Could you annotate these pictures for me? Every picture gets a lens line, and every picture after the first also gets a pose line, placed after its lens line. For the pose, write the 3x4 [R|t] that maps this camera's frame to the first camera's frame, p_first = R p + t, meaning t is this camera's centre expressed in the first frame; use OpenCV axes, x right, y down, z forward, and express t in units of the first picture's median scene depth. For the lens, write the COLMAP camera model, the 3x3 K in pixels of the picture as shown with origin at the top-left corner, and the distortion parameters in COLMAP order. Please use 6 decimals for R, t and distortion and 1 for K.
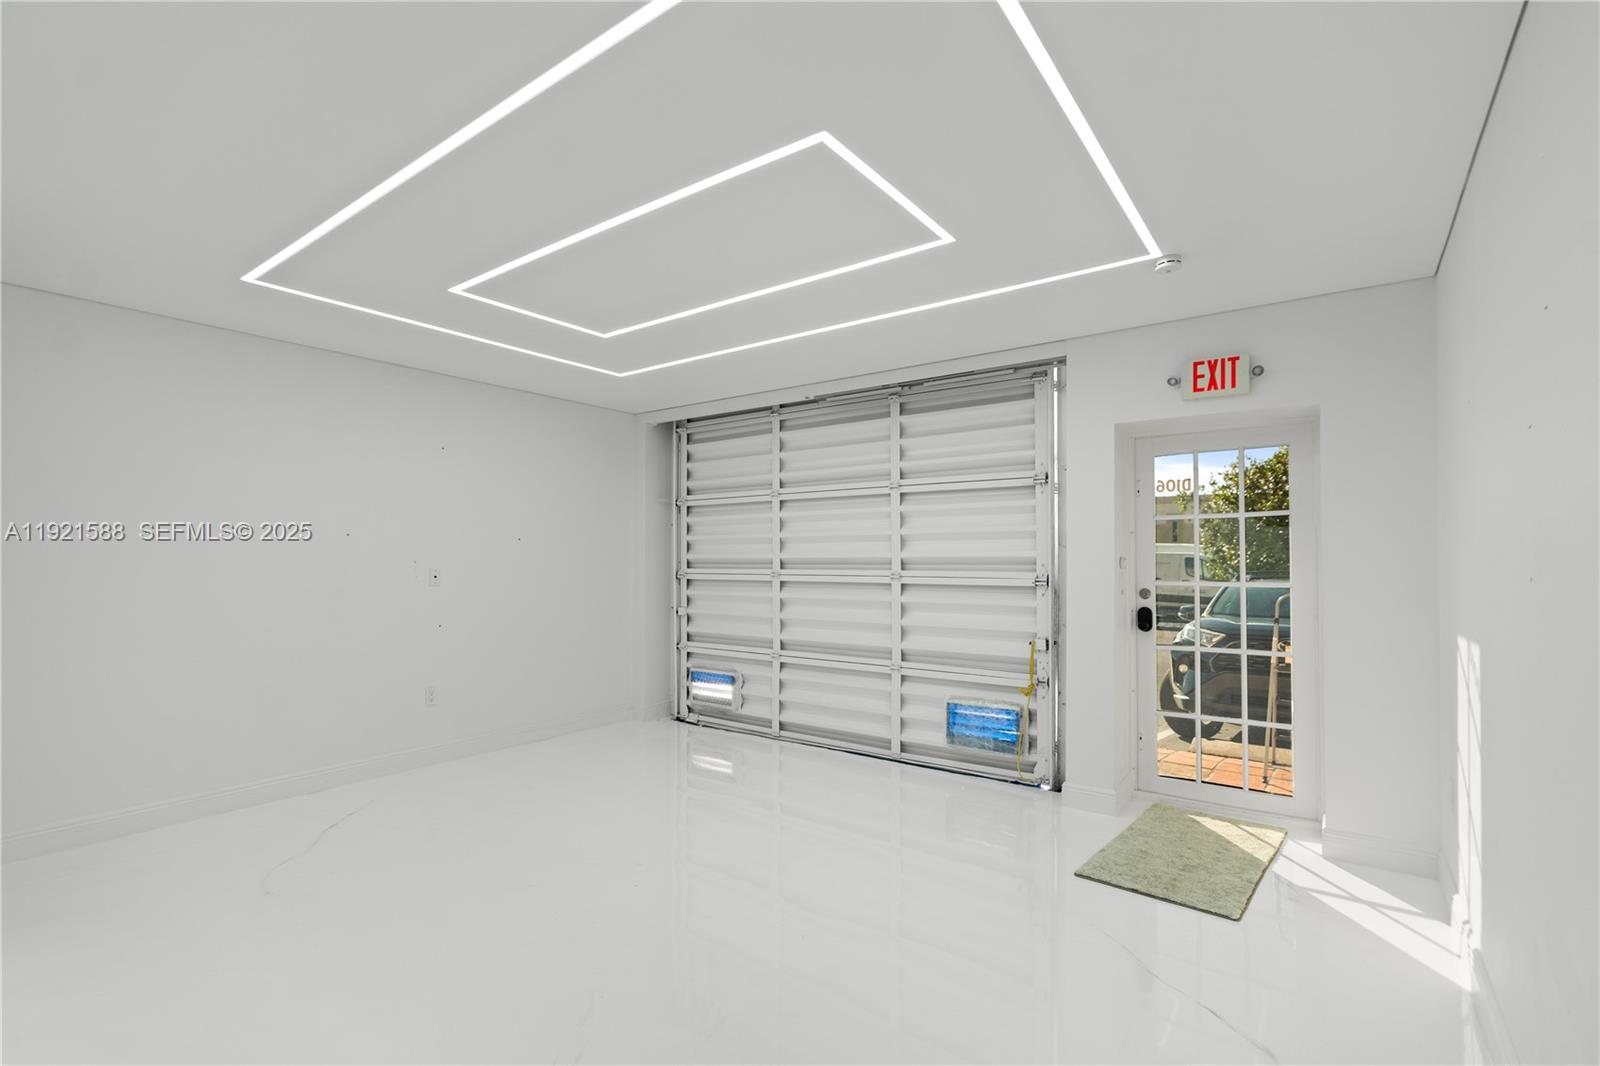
lens RADIAL K [[712.3, 0, 797.6], [0, 712.3, 536.1], [0, 0, 1]] dist [-0.004305, 0.000602]
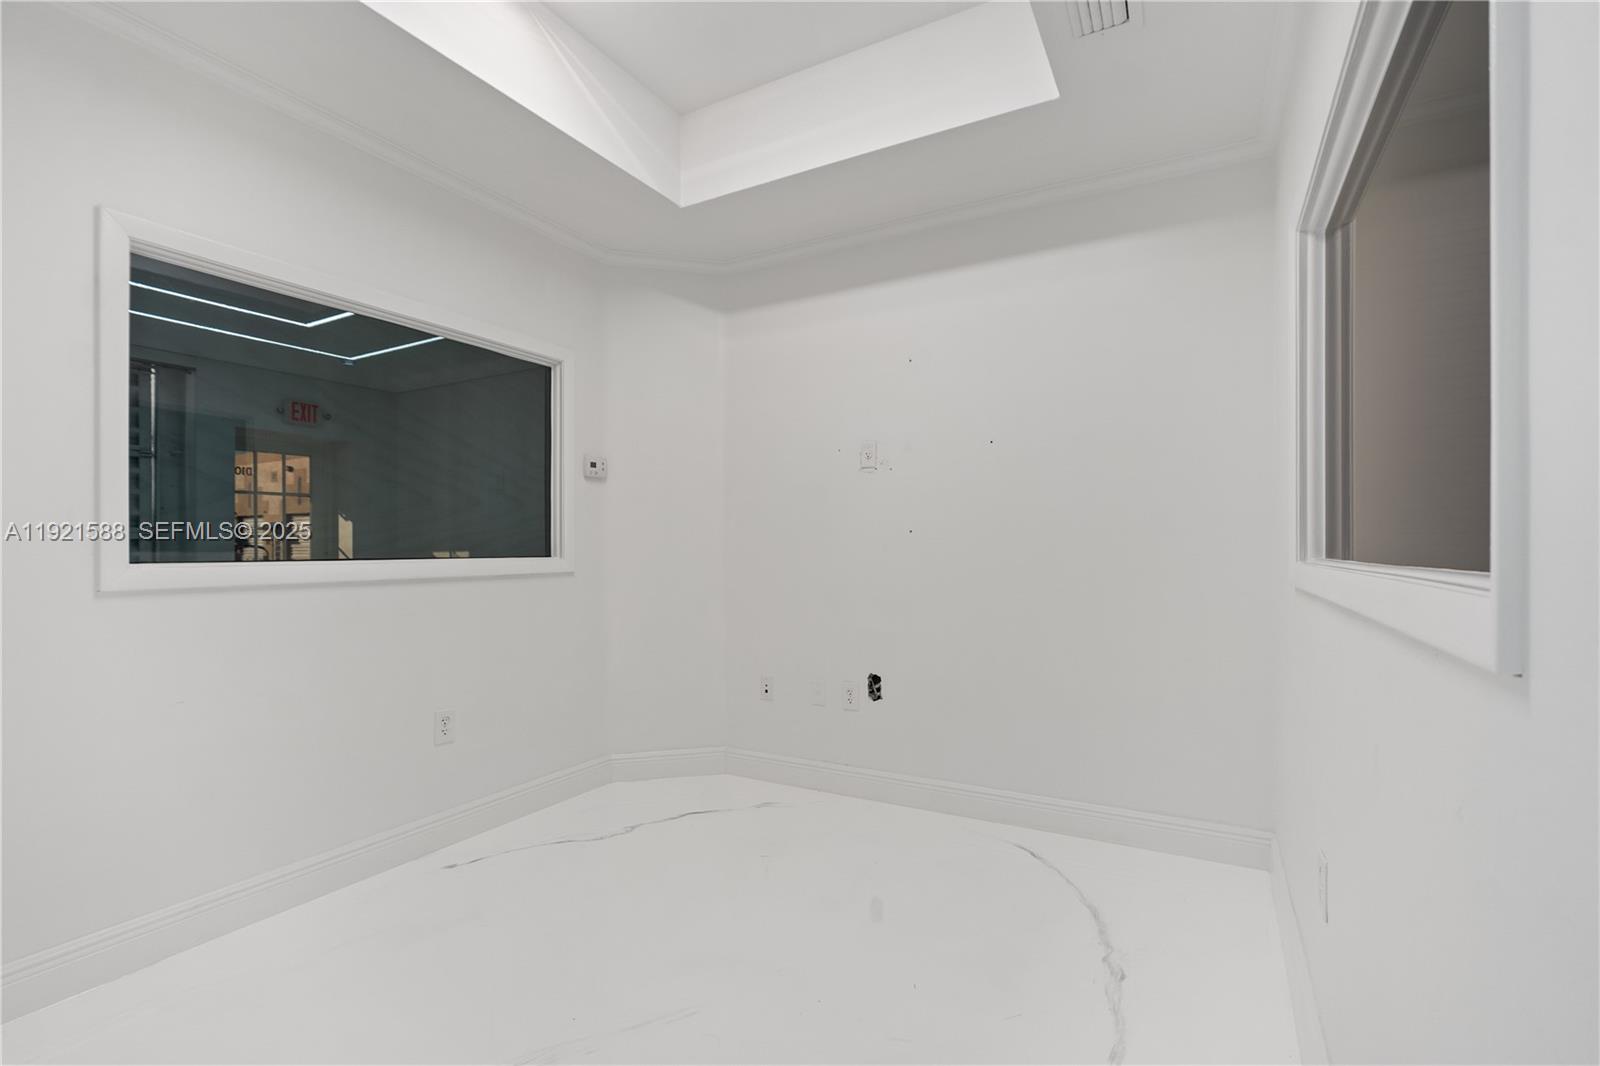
lens RADIAL K [[727.6, 0, 799.2], [0, 727.6, 535.9], [0, 0, 1]] dist [-0.002380, -0.000620]
pose [[-0.143570, 0.002386, 0.989637, -1.314612], [-0.016107, 0.999859, -0.004747, 0.060284], [-0.989509, -0.016622, -0.143512, 0.061416]]
